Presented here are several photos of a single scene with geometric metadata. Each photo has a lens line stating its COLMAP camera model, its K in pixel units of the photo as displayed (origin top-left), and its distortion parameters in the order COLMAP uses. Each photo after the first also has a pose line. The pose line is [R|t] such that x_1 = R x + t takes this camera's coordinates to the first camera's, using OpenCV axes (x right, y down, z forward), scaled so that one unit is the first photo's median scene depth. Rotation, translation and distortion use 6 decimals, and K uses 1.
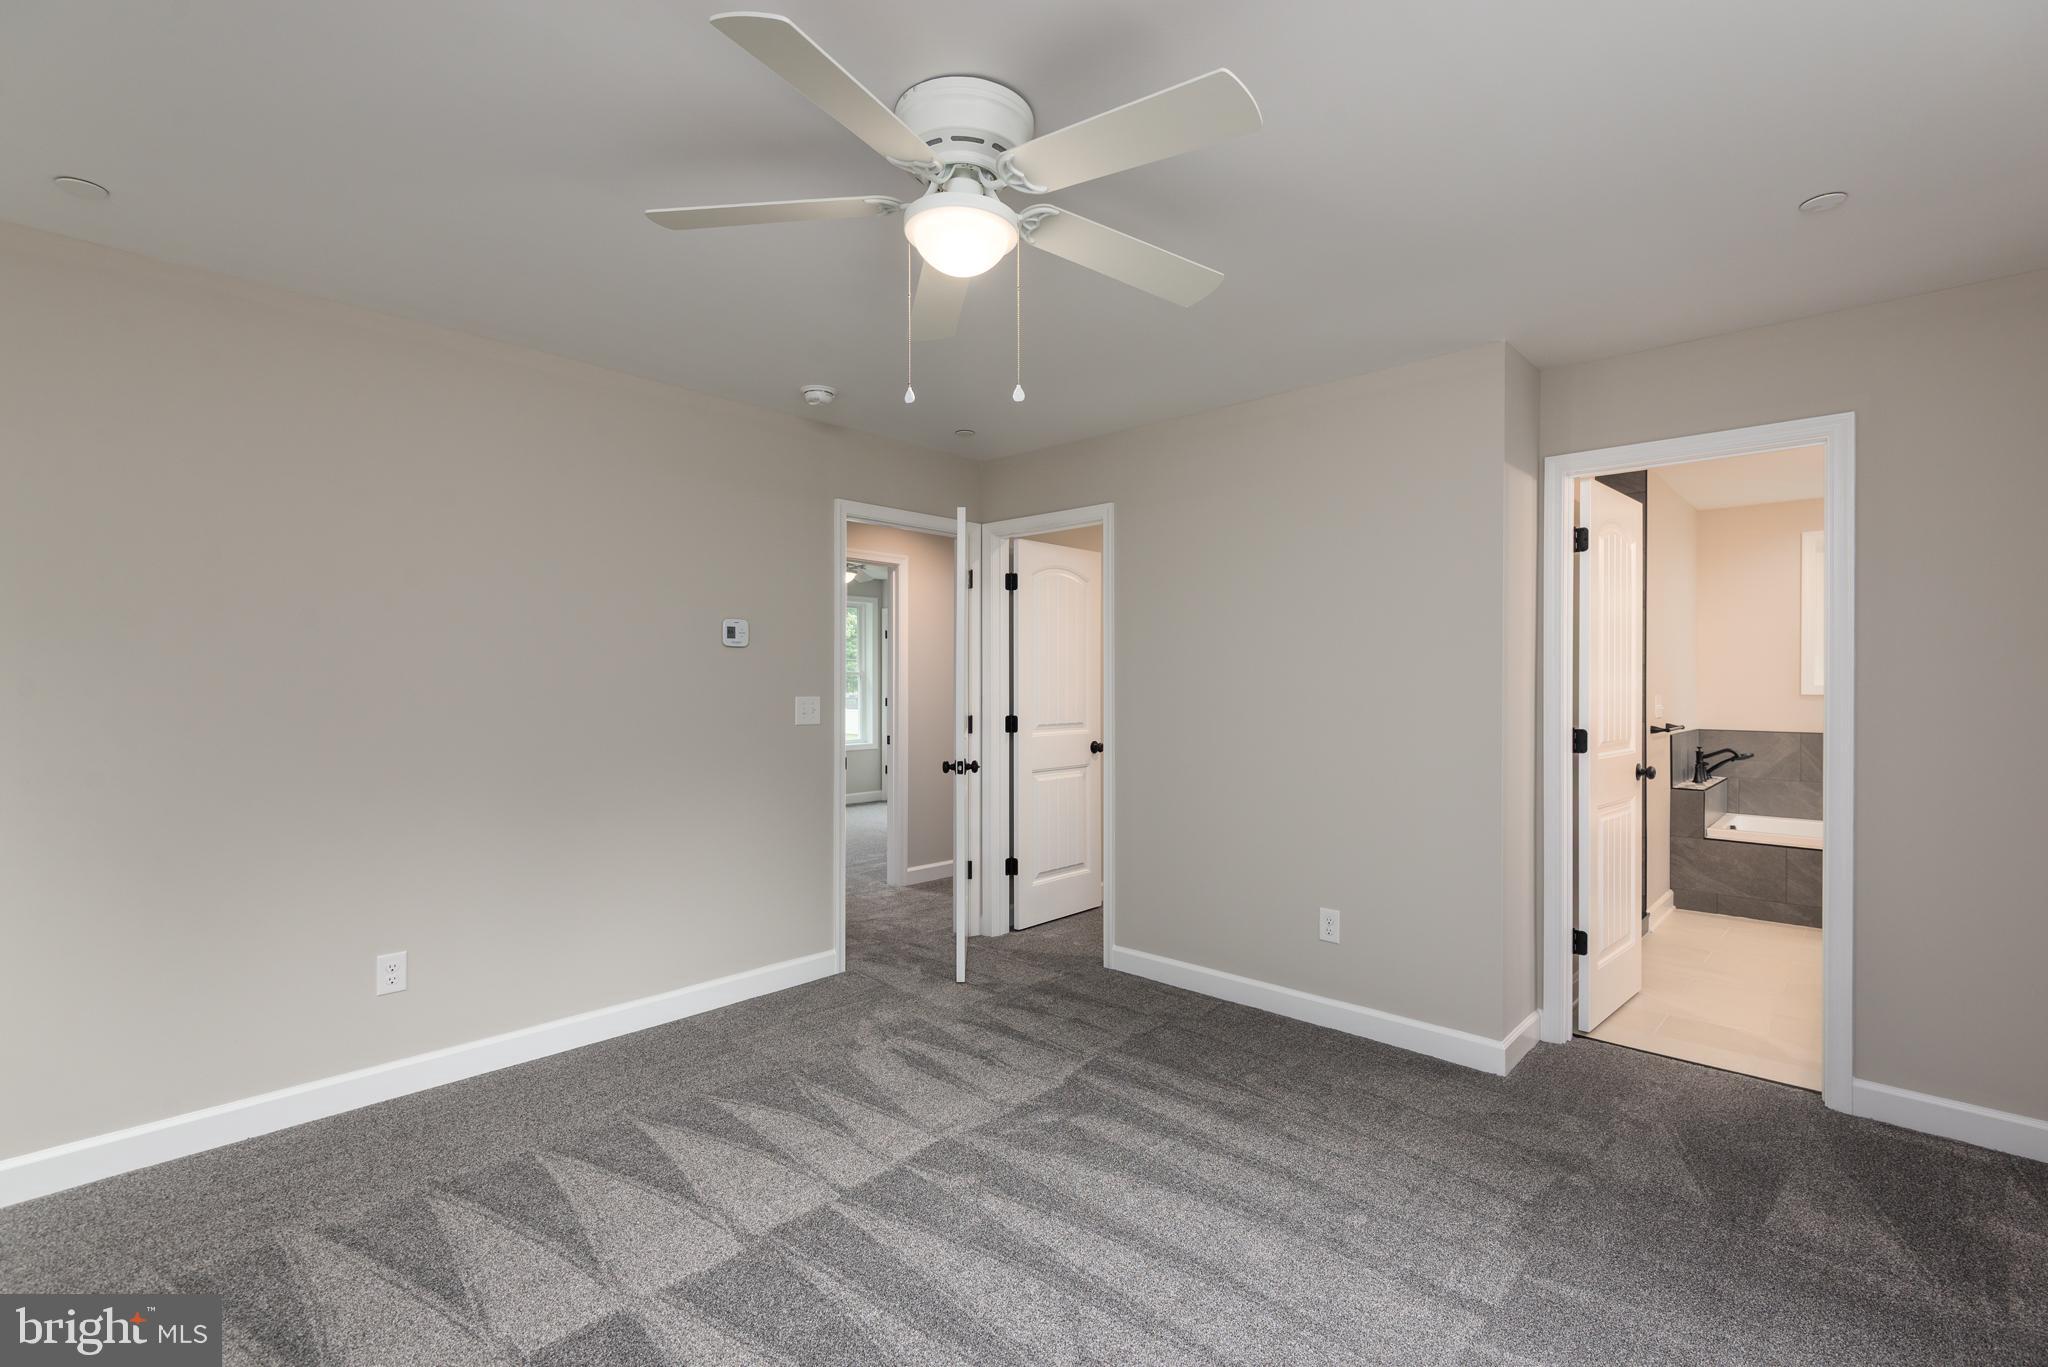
lens RADIAL K [[933.2, 0, 1019.4], [0, 933.2, 680.9], [0, 0, 1]] dist [0.017953, -0.002413]
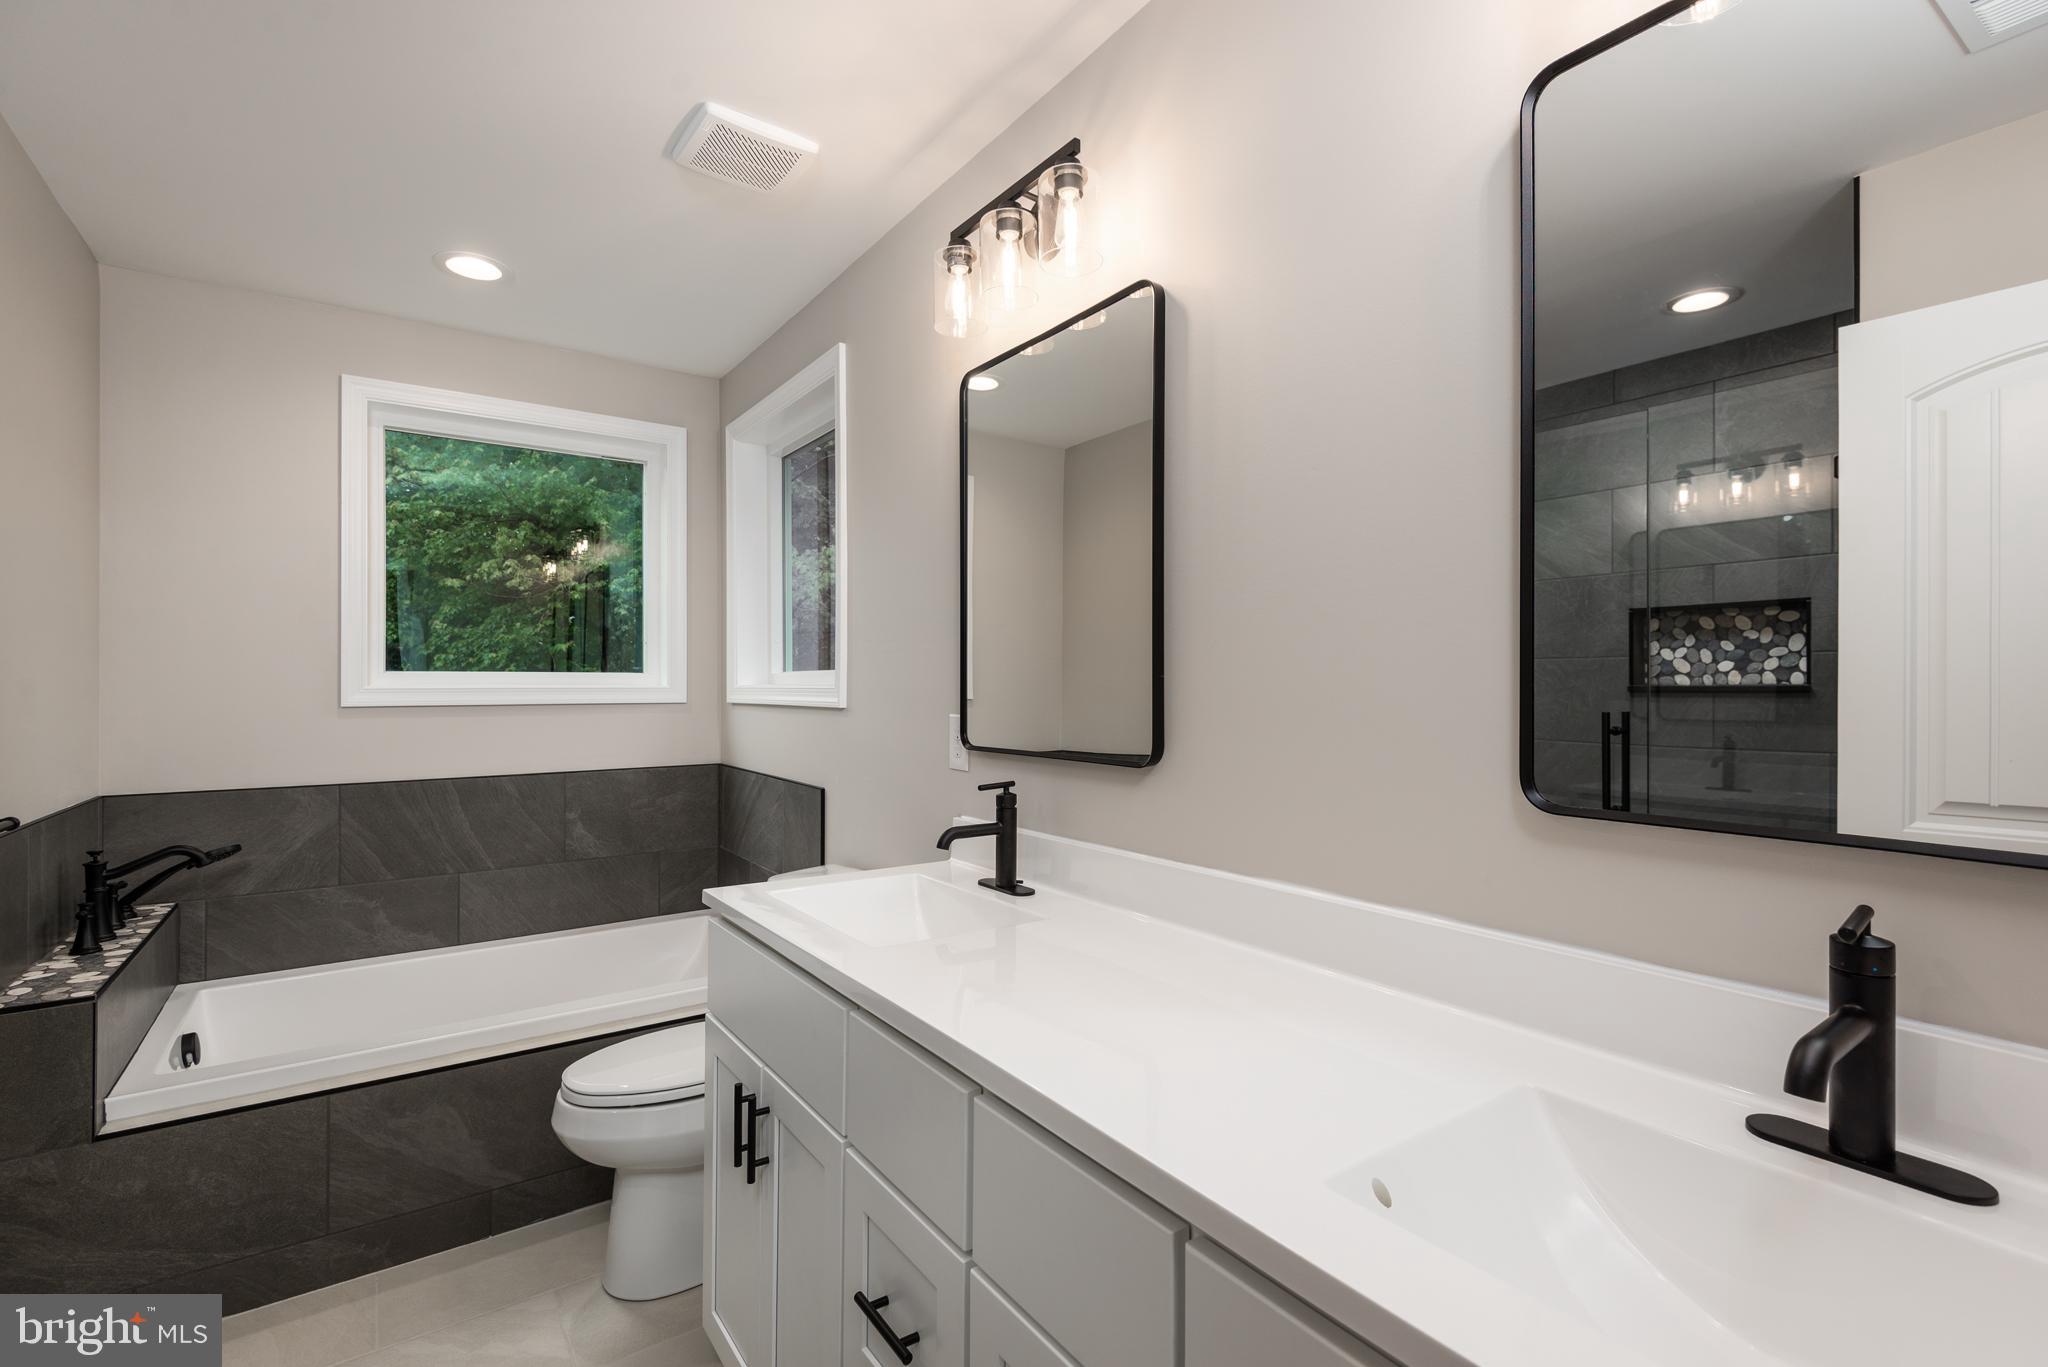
lens RADIAL K [[933.2, 0, 1018.9], [0, 933.2, 685.3], [0, 0, 1]] dist [0.017953, -0.002413]
pose [[0.217256, -0.008128, 0.976081, 0.432833], [0.021372, 0.999765, 0.003569, 0.009786], [-0.975881, 0.020085, 0.217379, 0.552991]]
